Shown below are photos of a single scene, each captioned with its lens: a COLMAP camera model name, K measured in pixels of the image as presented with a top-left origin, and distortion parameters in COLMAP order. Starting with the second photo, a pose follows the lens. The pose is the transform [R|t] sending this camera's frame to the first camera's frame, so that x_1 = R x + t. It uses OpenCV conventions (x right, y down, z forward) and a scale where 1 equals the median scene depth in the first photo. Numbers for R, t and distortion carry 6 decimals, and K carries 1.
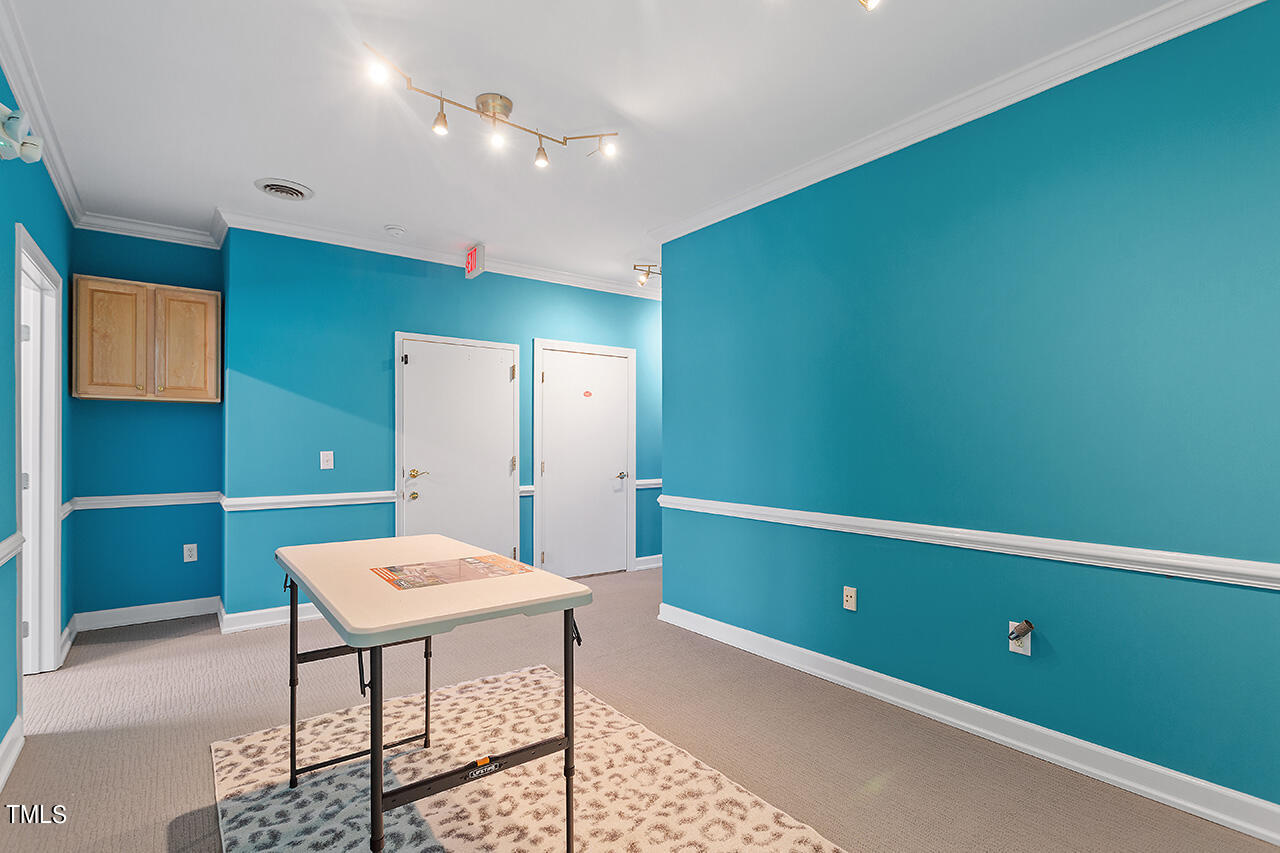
lens RADIAL K [[622.6, 0, 637.1], [0, 622.6, 438.7], [0, 0, 1]] dist [-0.001321, 0.000004]
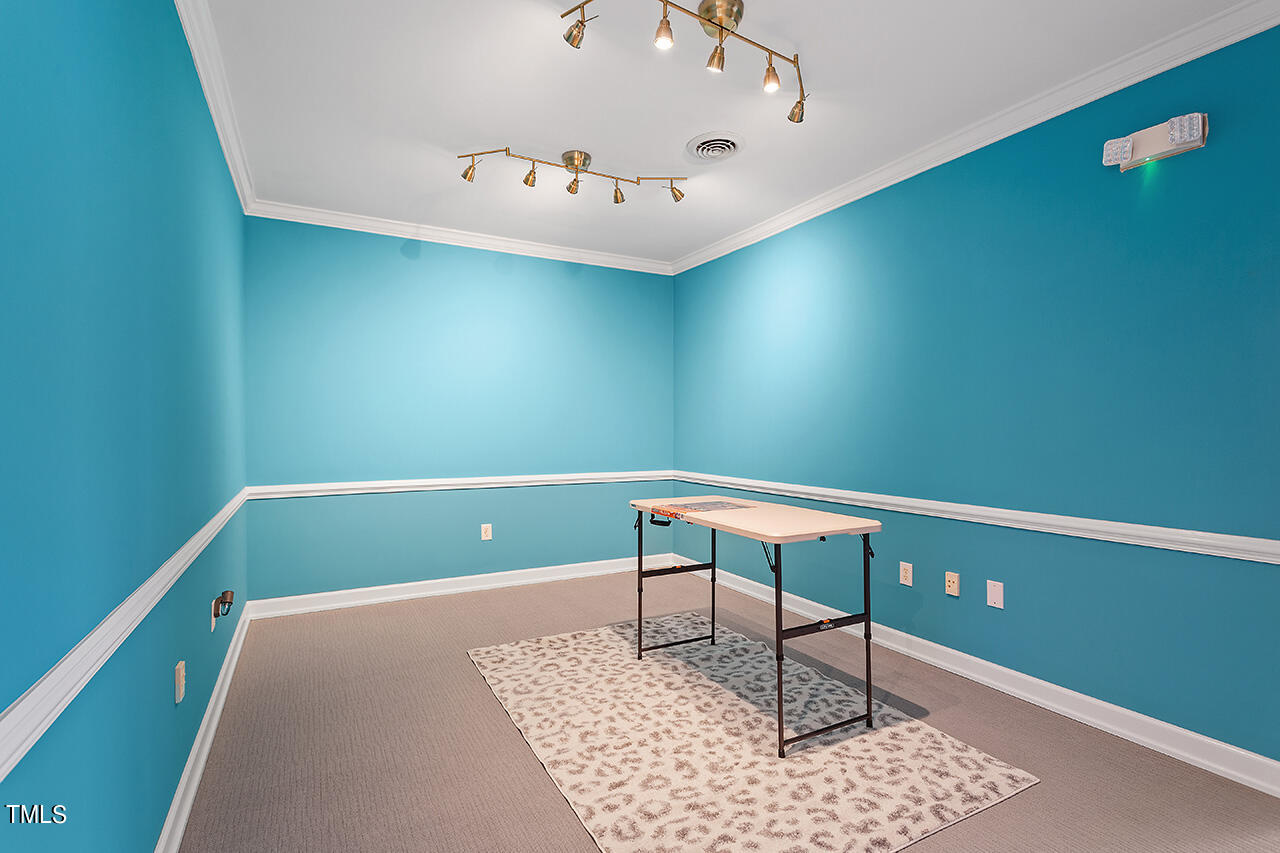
lens RADIAL K [[609.8, 0, 637.6], [0, 609.8, 431.2], [0, 0, 1]] dist [0.001361, -0.000068]
pose [[-0.988524, -0.000533, 0.151060, -0.219288], [-0.000341, 0.999999, 0.001295, 0.003573], [-0.151060, 0.001228, -0.988524, 1.626730]]
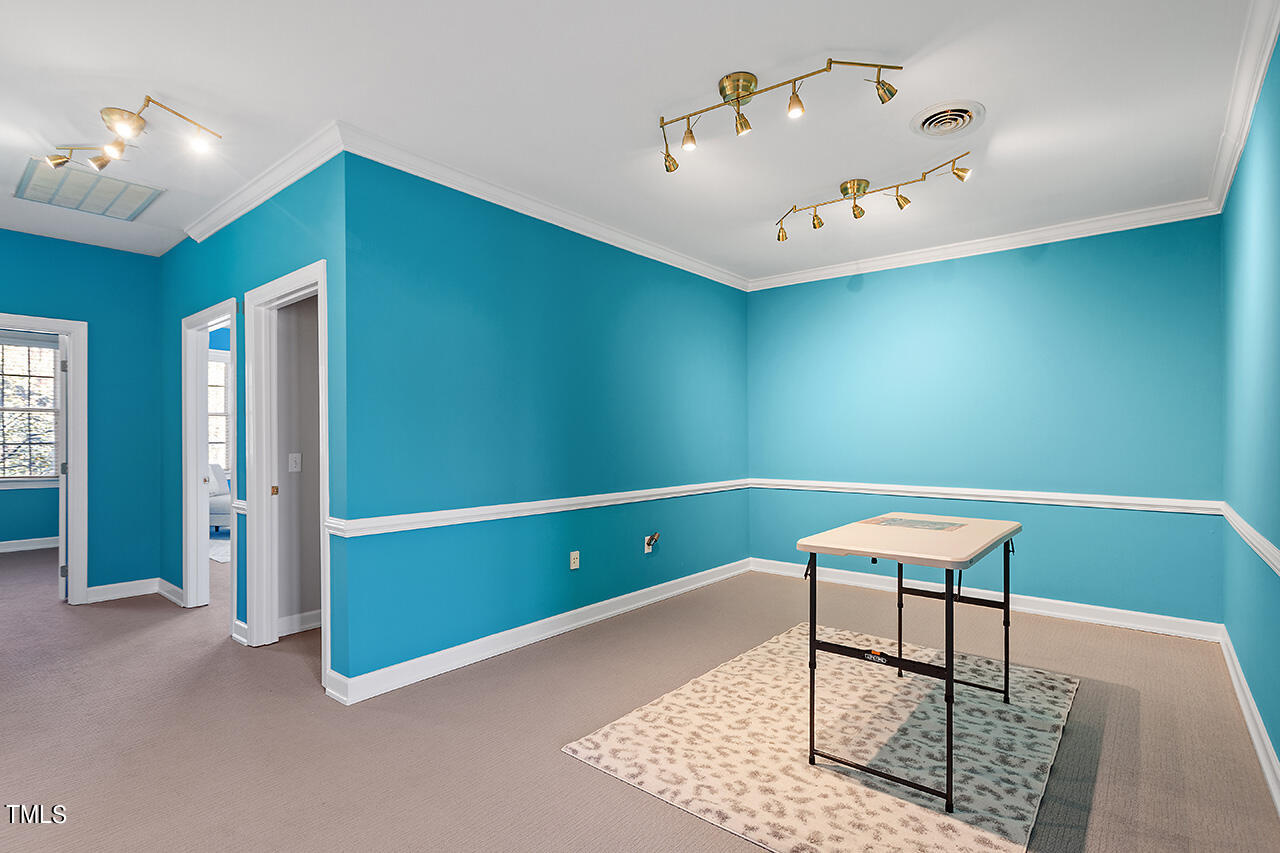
lens RADIAL K [[615.1, 0, 632.6], [0, 615.1, 438.3], [0, 0, 1]] dist [0.001746, -0.000658]
pose [[-0.225171, -0.001574, 0.974318, -0.997932], [-0.003551, 0.999993, 0.000794, -0.000485], [-0.974313, -0.003281, -0.225175, 1.241100]]
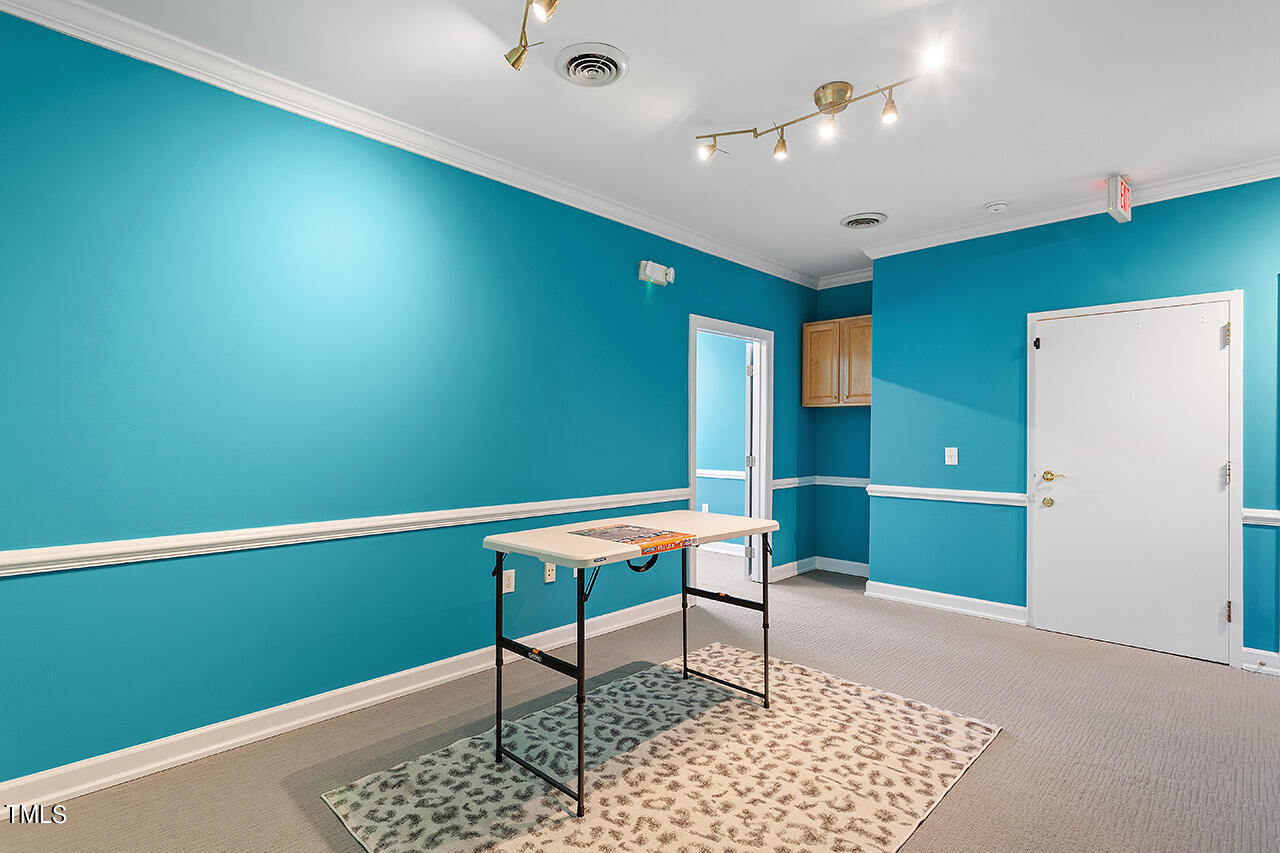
lens RADIAL K [[617.7, 0, 635.4], [0, 617.7, 431.3], [0, 0, 1]] dist [0.001530, -0.000310]
pose [[0.145273, -0.007747, -0.989361, 0.622824], [0.001116, 0.999970, -0.007666, 0.001304], [0.989391, 0.000009, 0.145277, 0.504195]]
